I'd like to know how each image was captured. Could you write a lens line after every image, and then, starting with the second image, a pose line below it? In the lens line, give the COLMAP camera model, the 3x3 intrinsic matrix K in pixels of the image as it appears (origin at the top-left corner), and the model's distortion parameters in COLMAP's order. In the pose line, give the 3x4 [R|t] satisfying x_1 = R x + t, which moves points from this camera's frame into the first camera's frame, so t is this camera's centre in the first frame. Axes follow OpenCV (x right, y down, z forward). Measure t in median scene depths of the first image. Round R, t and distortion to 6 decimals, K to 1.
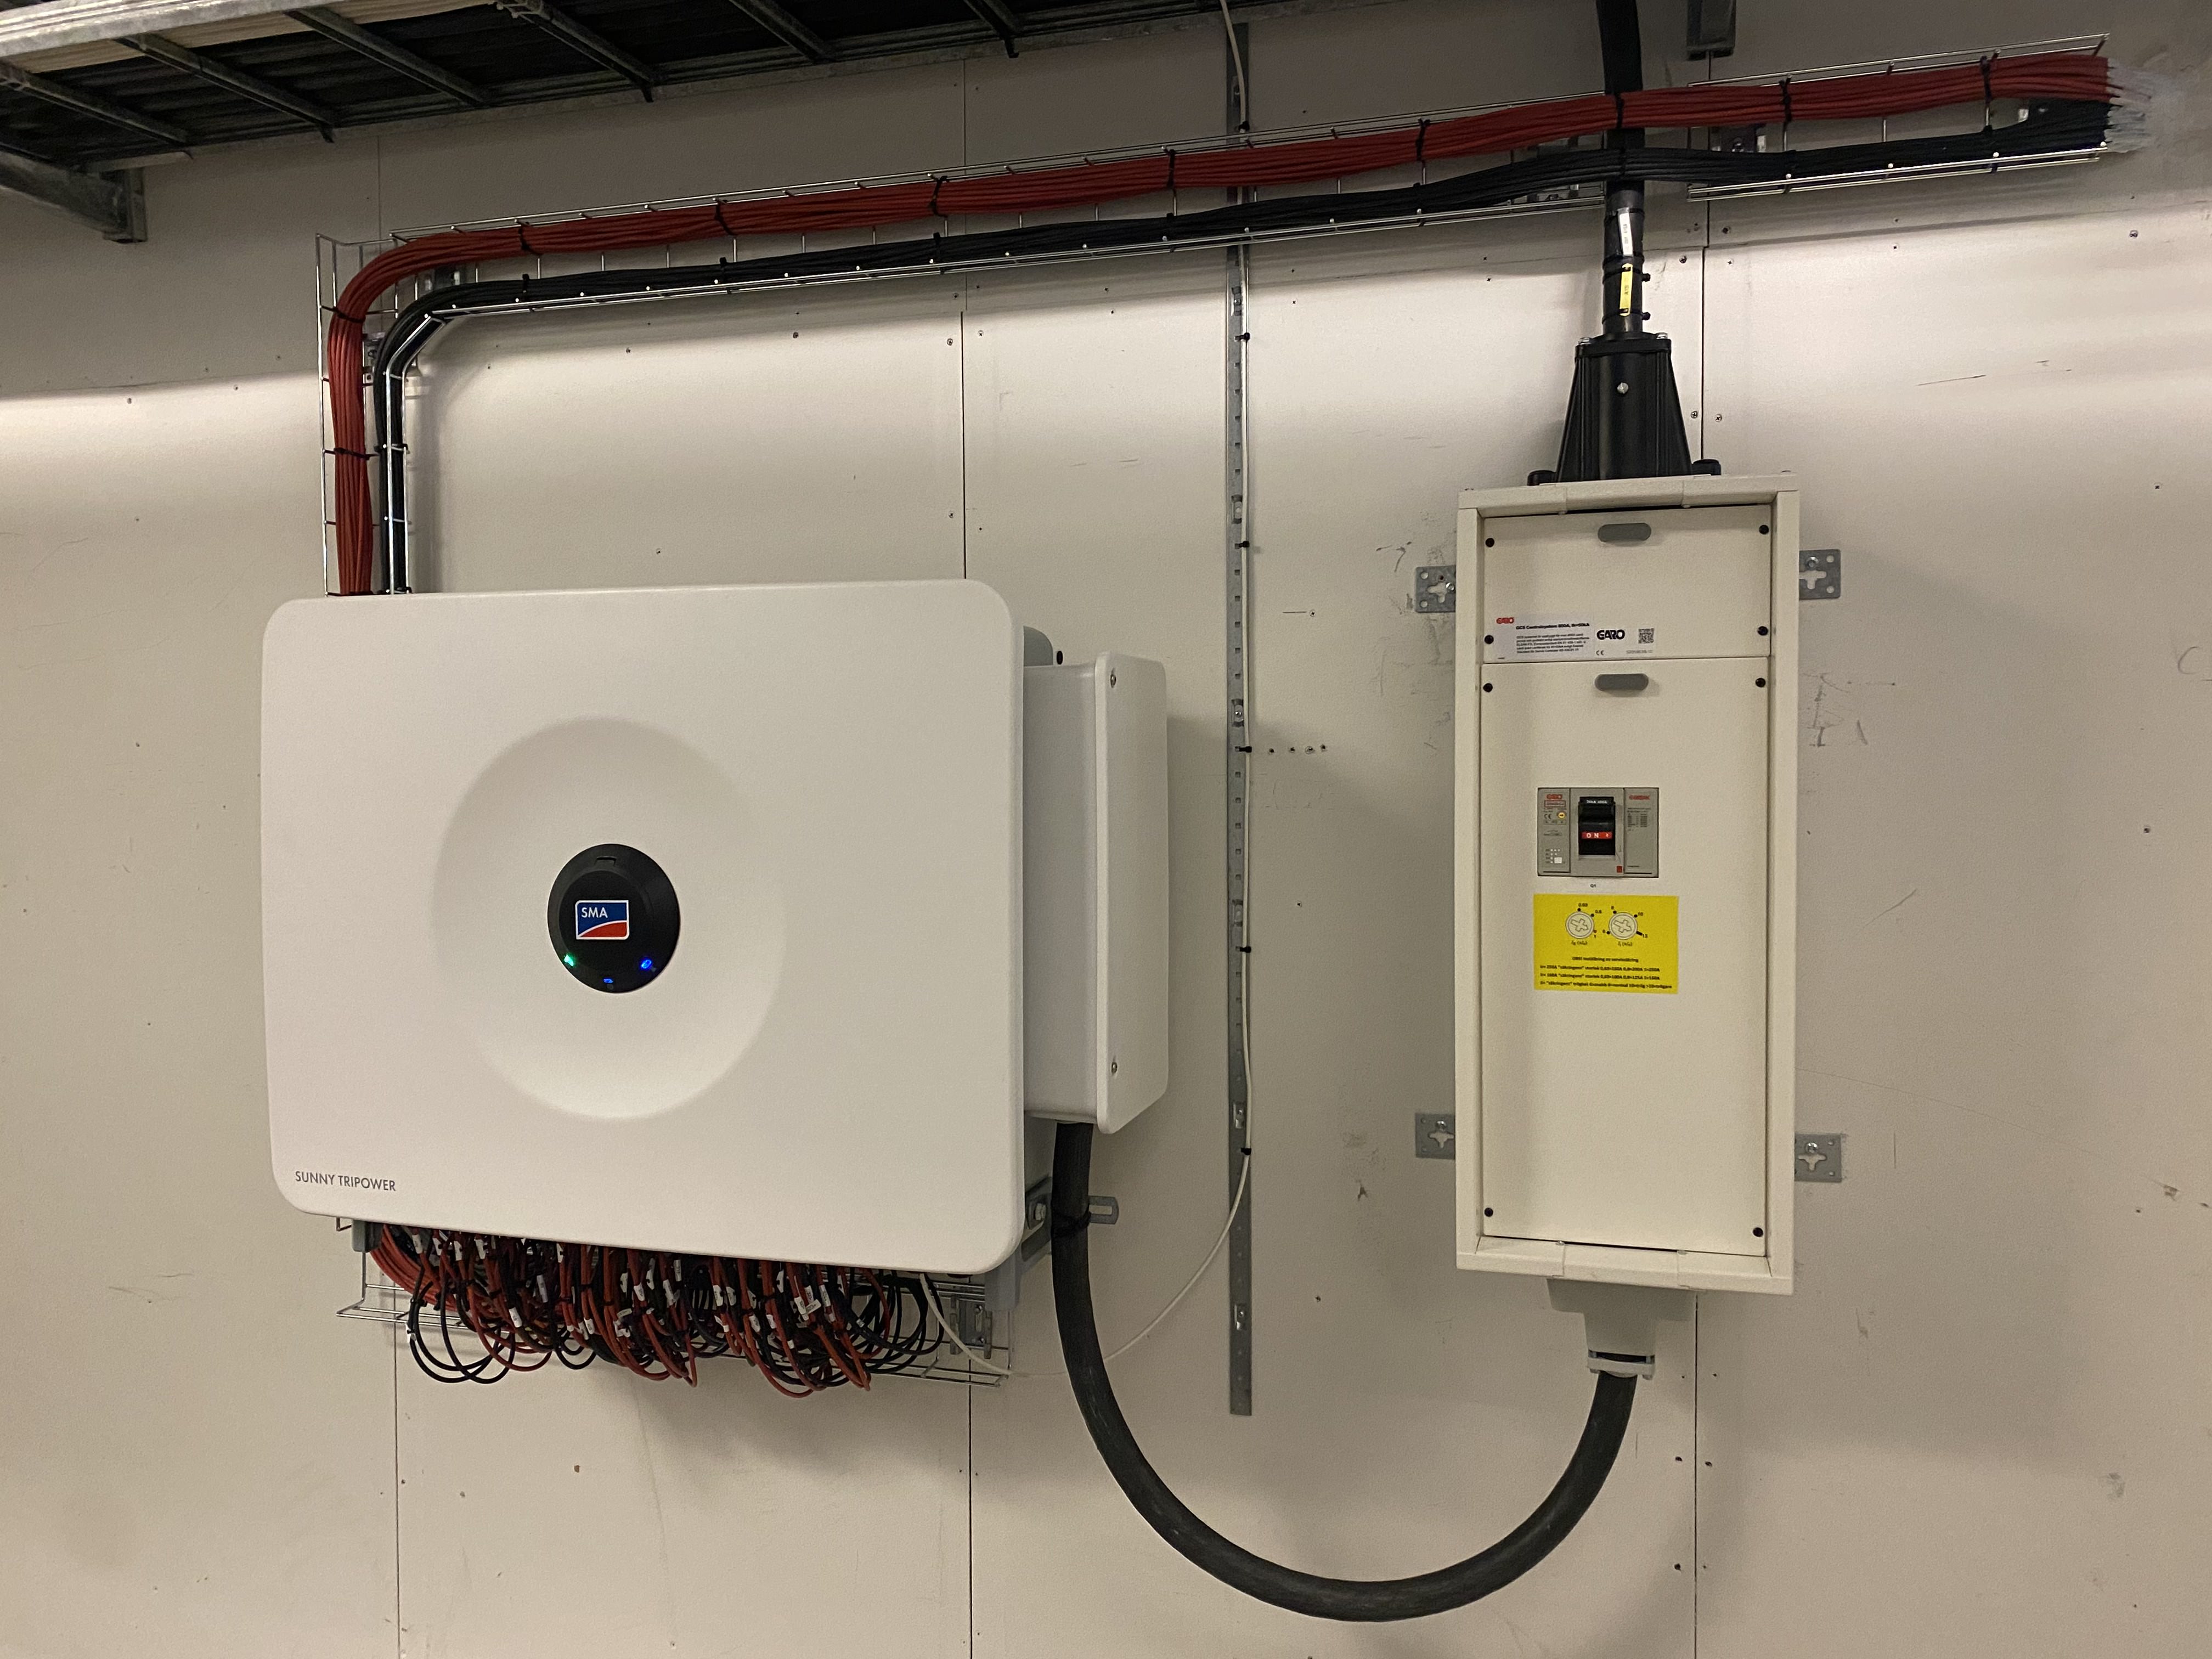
lens RADIAL K [[1644.2, 0, 1106.0], [0, 1644.2, 829.5], [0, 0, 1]] dist [0.023759, -0.001542]
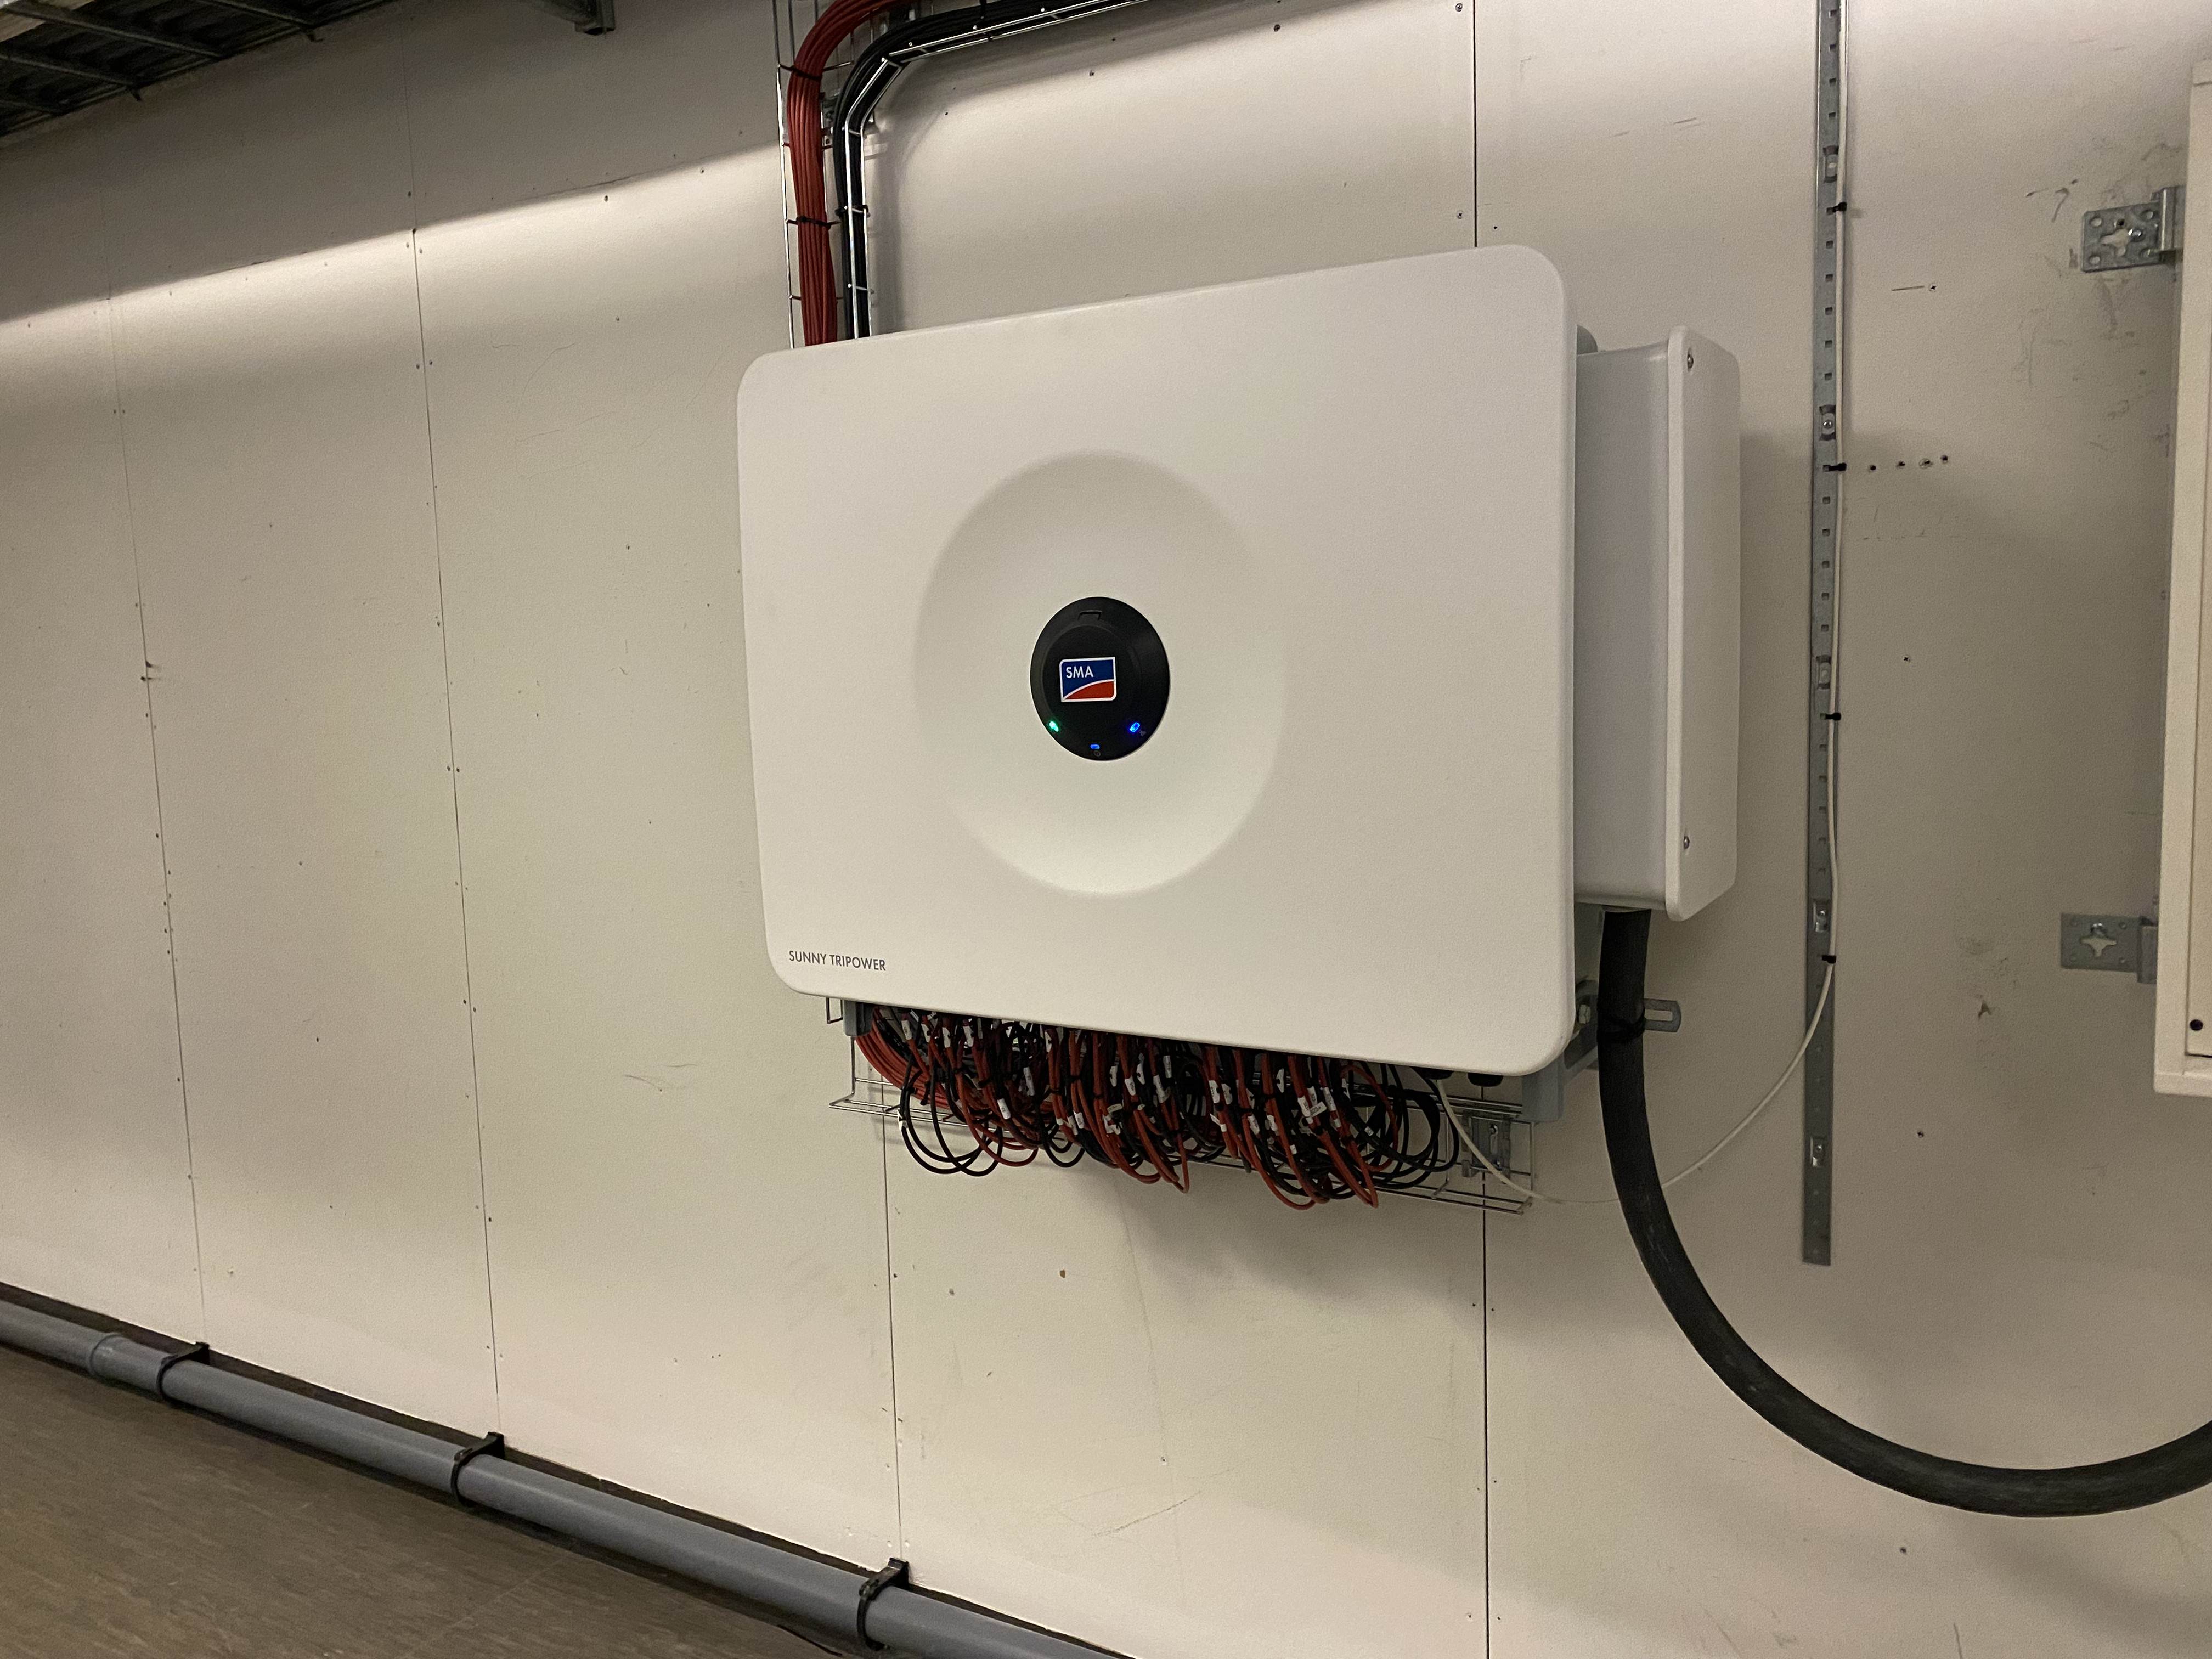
lens RADIAL K [[1648.3, 0, 1106.0], [0, 1648.3, 829.5], [0, 0, 1]] dist [0.083619, -0.098624]
pose [[0.968281, 0.000870, -0.249860, -0.059751], [0.018126, 0.997115, 0.073714, 0.063337], [0.249204, -0.075904, 0.965472, 0.099114]]
